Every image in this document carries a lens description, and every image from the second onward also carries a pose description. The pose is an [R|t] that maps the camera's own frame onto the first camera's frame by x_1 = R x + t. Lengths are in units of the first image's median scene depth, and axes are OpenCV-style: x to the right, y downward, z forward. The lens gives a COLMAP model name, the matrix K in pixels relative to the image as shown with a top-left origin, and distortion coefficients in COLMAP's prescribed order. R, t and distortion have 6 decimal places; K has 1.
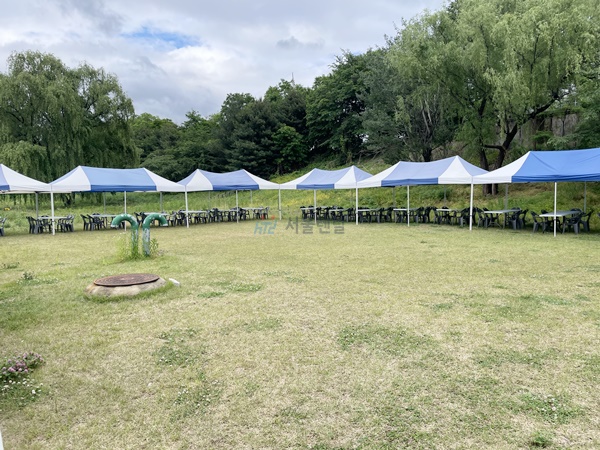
lens RADIAL K [[456.5, 0, 300.0], [0, 456.5, 225.0], [0, 0, 1]] dist [0.075634, -0.100700]
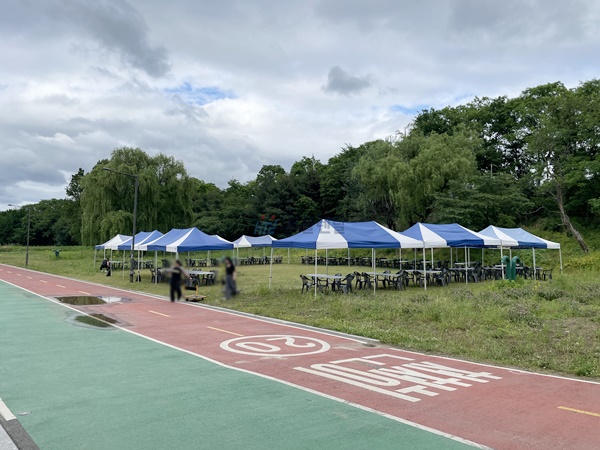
lens RADIAL K [[484.6, 0, 300.0], [0, 484.6, 225.0], [0, 0, 1]] dist [0.085217, -0.114769]
pose [[0.997130, 0.008115, -0.075266, 0.062127], [-0.016494, 0.993641, -0.111382, 0.021164], [0.073883, 0.112304, 0.990923, -0.379482]]
